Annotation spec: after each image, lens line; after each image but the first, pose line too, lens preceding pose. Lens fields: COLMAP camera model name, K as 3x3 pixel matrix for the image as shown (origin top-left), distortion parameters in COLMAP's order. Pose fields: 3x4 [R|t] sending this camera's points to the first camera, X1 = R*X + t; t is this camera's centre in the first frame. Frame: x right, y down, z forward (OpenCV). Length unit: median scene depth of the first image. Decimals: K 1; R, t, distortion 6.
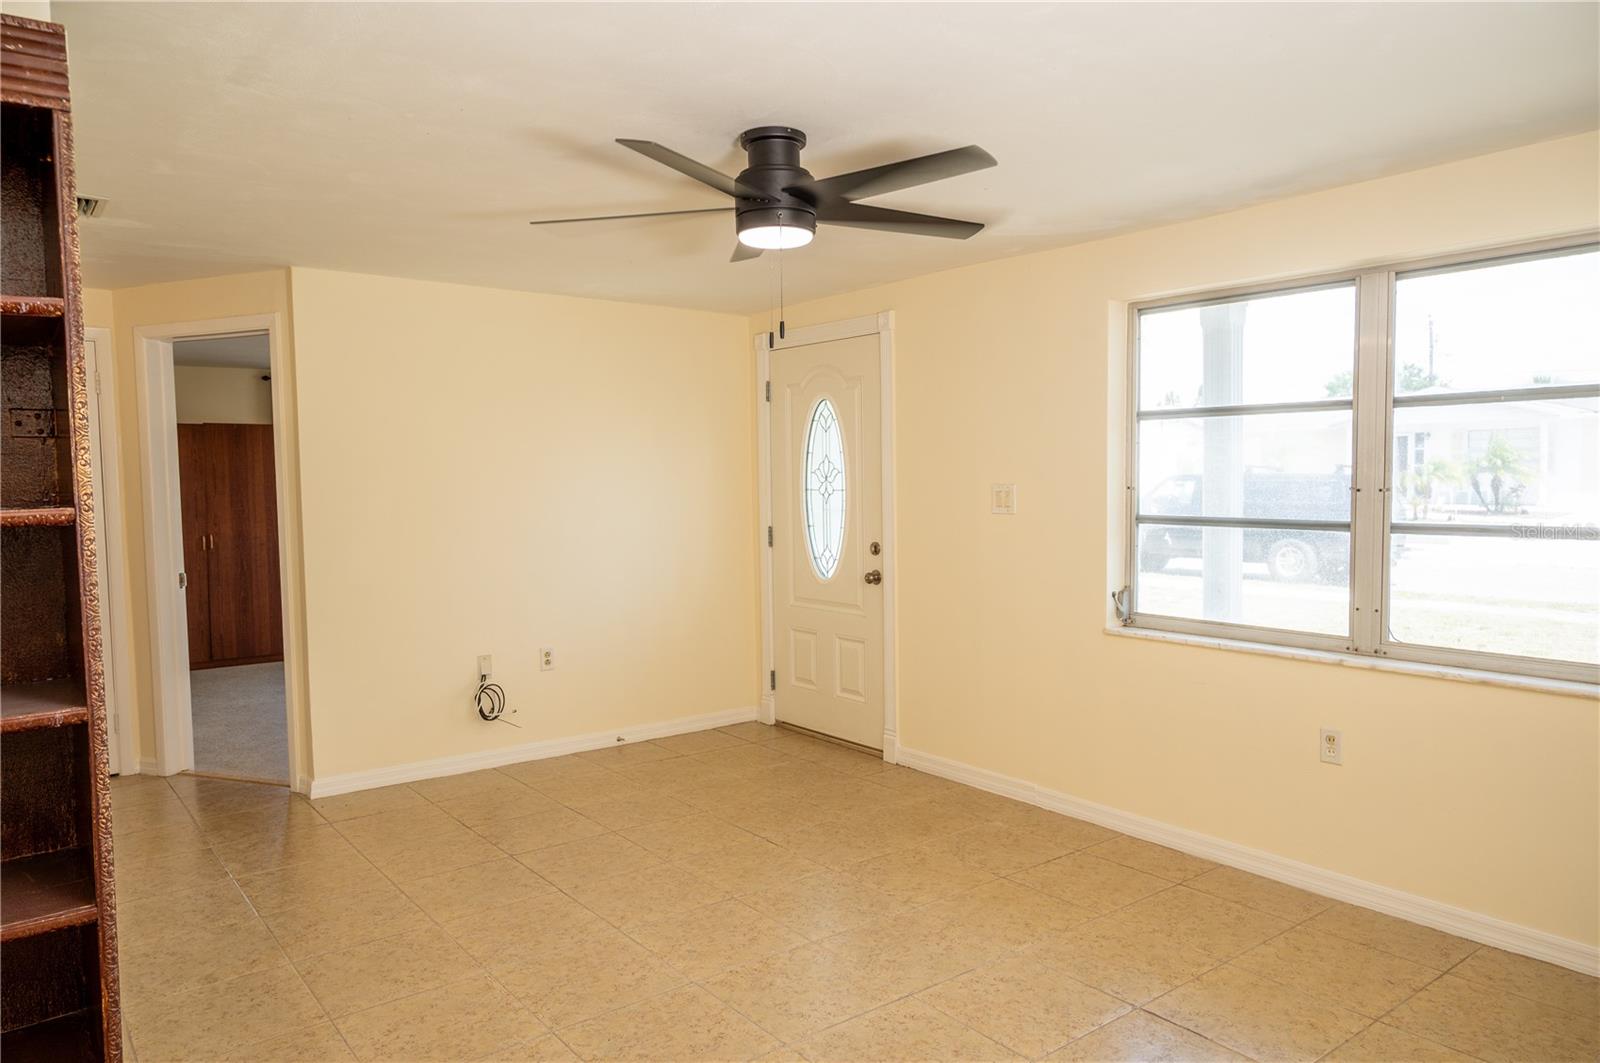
lens RADIAL K [[1075.2, 0, 807.6], [0, 1075.2, 538.2], [0, 0, 1]] dist [-0.004773, 0.001407]
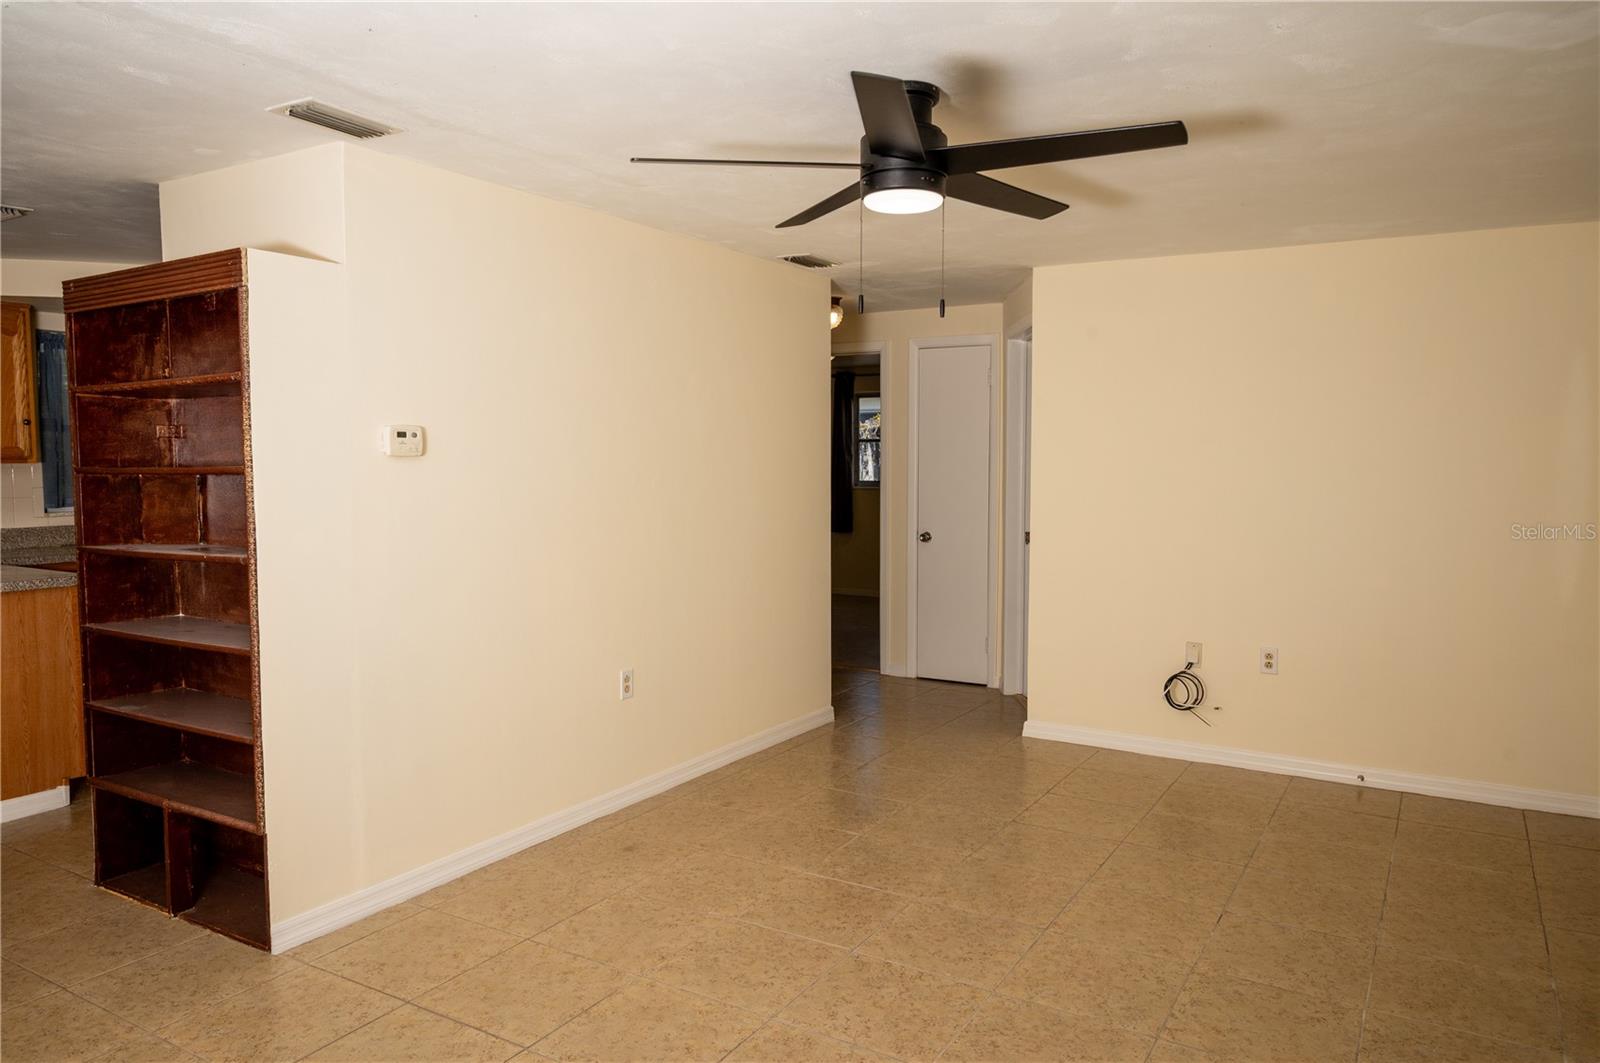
lens RADIAL K [[1084.3, 0, 799.7], [0, 1084.3, 529.9], [0, 0, 1]] dist [-0.003373, 0.000702]
pose [[0.352847, 0.076507, -0.932548, 0.663228], [-0.061438, 0.996395, 0.058499, -0.035903], [0.933662, 0.036653, 0.356275, 0.468452]]
